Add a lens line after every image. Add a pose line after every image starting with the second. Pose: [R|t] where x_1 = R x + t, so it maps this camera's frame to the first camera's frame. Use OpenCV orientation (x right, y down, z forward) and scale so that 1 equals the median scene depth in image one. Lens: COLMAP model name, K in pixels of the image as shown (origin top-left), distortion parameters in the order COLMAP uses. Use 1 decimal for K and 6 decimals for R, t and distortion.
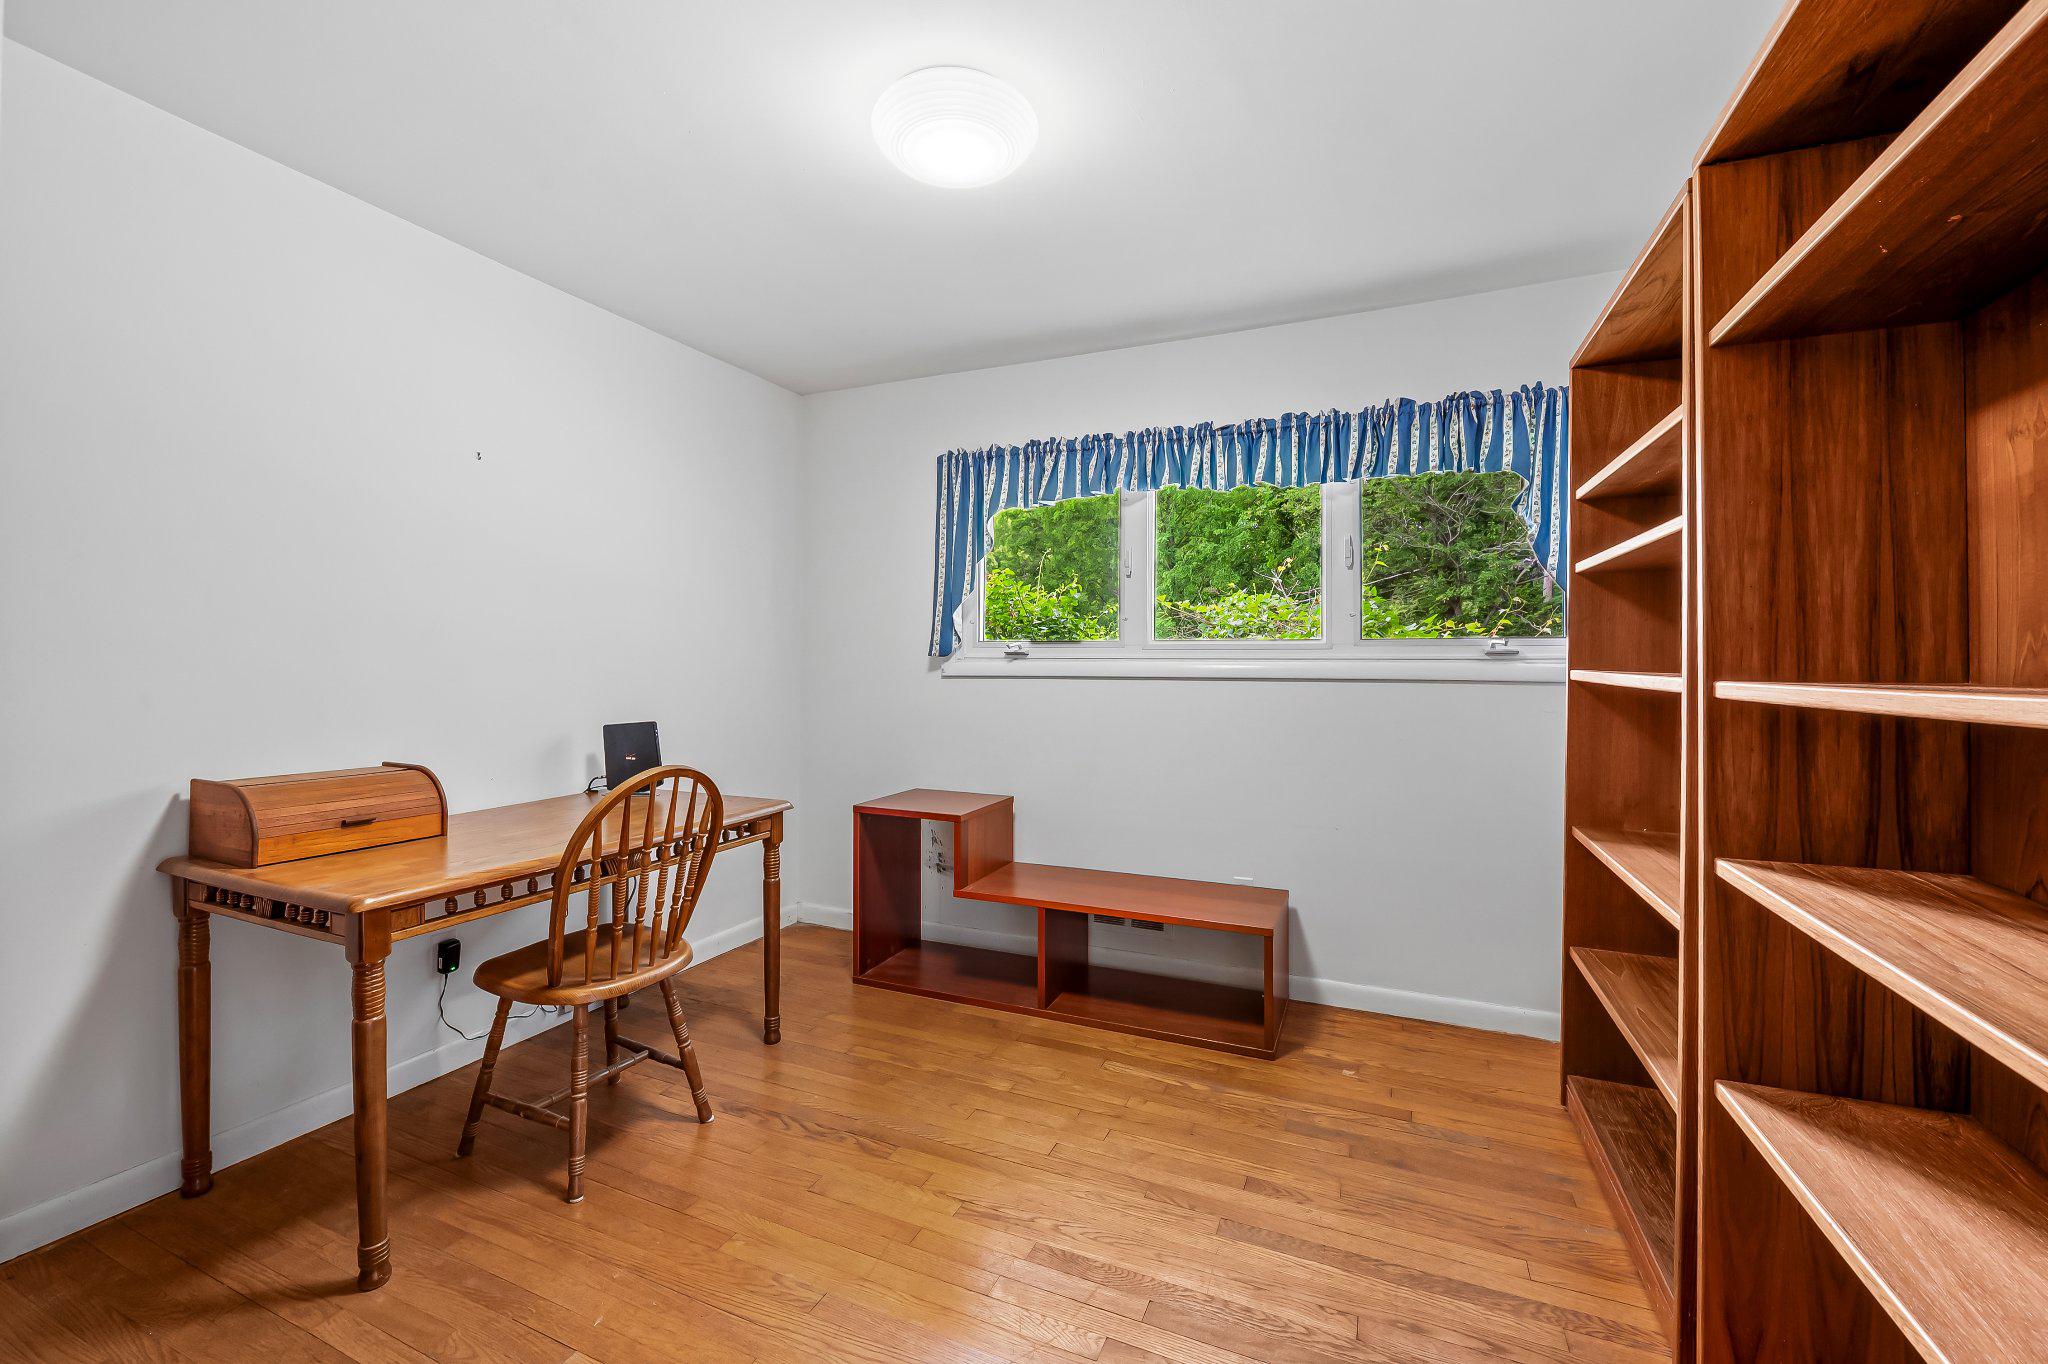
lens RADIAL K [[838.6, 0, 1009.5], [0, 838.6, 679.2], [0, 0, 1]] dist [-0.001248, -0.000793]
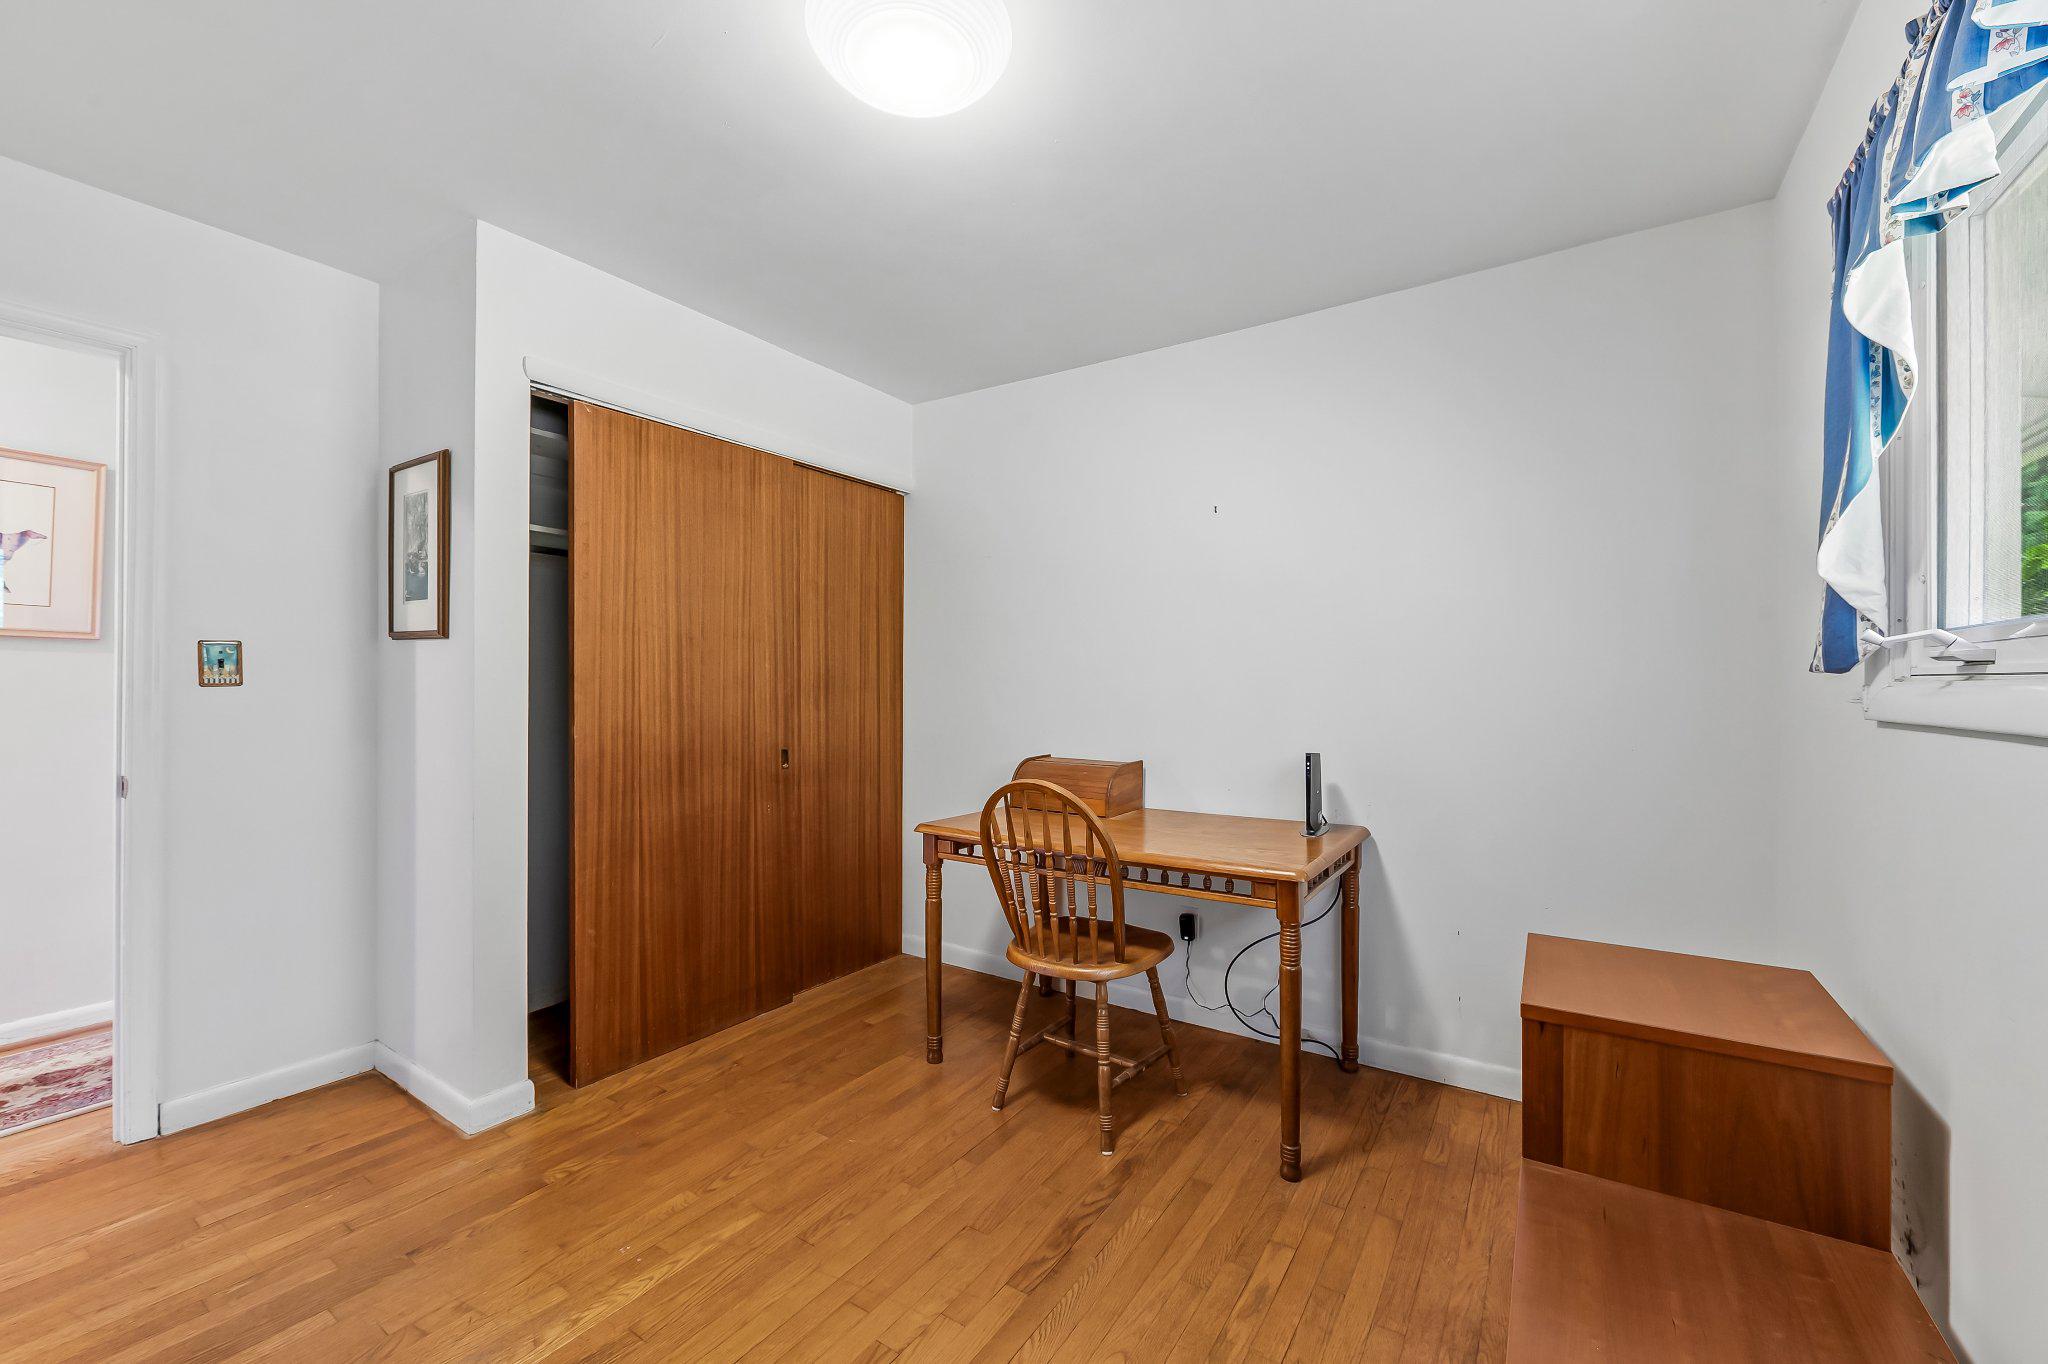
lens RADIAL K [[838.6, 0, 1009.5], [0, 838.6, 679.2], [0, 0, 1]] dist [-0.001248, -0.000793]
pose [[-0.165816, 0.002430, -0.986154, 0.635116], [-0.006587, 0.999972, 0.003572, -0.019795], [0.986135, 0.007089, -0.165795, 1.098006]]
